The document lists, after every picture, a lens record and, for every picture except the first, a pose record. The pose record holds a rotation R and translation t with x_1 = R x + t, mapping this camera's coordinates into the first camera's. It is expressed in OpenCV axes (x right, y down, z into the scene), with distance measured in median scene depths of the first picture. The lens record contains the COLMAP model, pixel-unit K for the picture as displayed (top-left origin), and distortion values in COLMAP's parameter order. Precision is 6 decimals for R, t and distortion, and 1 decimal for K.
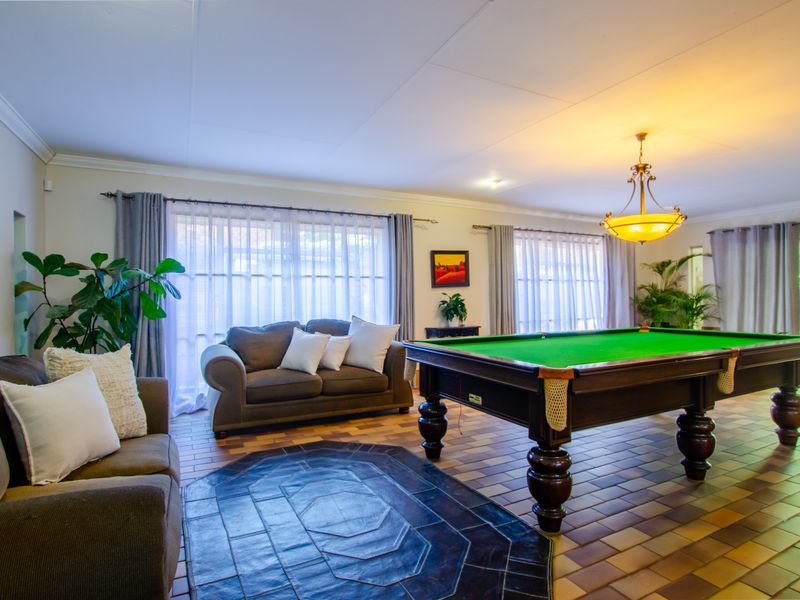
lens RADIAL K [[435.1, 0, 400.4], [0, 435.1, 297.1], [0, 0, 1]] dist [-0.006027, -0.000446]
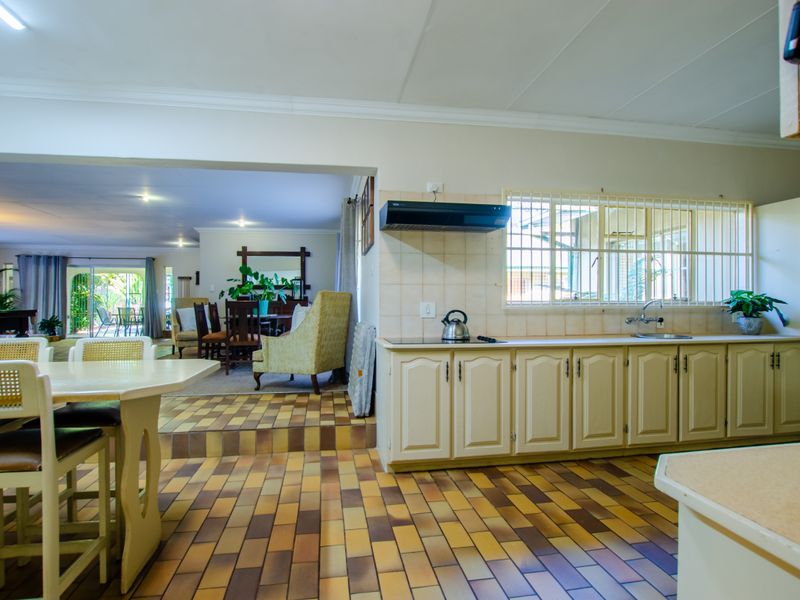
lens RADIAL K [[434.1, 0, 400.4], [0, 434.1, 300.3], [0, 0, 1]] dist [-0.022318, 0.000711]
pose [[0.298582, 0.015527, 0.954258, -0.436022], [-0.005310, 0.999879, -0.014607, 0.036358], [-0.954369, -0.000706, 0.298628, -0.992702]]
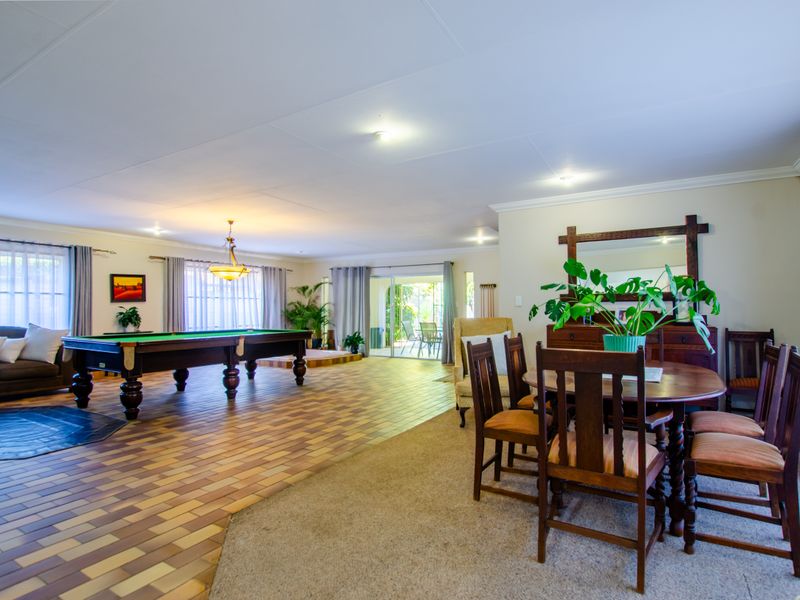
lens RADIAL K [[434.1, 0, 397.9], [0, 434.1, 299.2], [0, 0, 1]] dist [-0.022318, 0.000711]
pose [[0.846250, 0.018332, 0.532470, 0.113855], [-0.006592, 0.999692, -0.023941, -0.005661], [-0.532745, 0.016750, 0.846110, -0.546241]]
